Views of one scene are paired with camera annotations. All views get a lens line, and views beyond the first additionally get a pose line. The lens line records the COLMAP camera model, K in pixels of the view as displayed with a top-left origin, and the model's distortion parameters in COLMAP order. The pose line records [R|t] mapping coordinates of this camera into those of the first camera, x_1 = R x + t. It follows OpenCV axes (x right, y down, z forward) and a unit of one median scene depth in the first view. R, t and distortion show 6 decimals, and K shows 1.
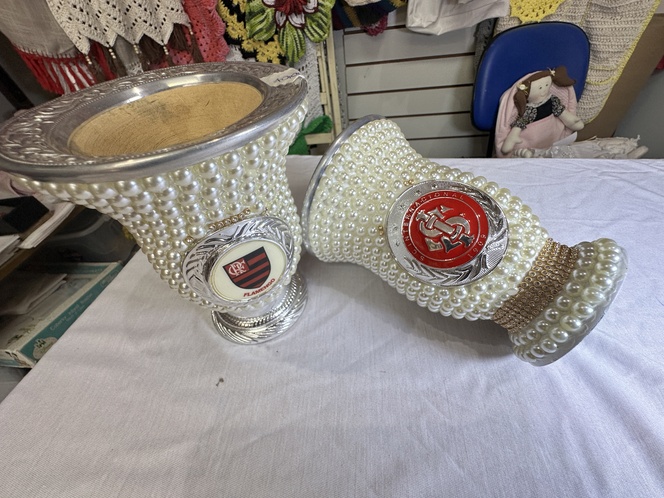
lens RADIAL K [[269.3, 0, 332.0], [0, 269.3, 249.0], [0, 0, 1]] dist [-0.004369, 0.000074]
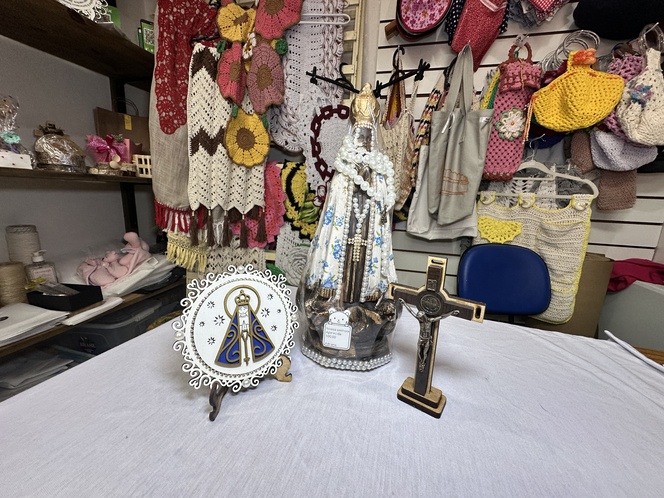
lens RADIAL K [[265.8, 0, 330.8], [0, 265.8, 248.7], [0, 0, 1]] dist [-0.001755, -0.000016]
pose [[0.977700, 0.171520, -0.121179, 0.071306], [-0.209926, 0.814313, -0.541133, 0.108422], [0.005862, 0.554504, 0.832160, -0.139328]]
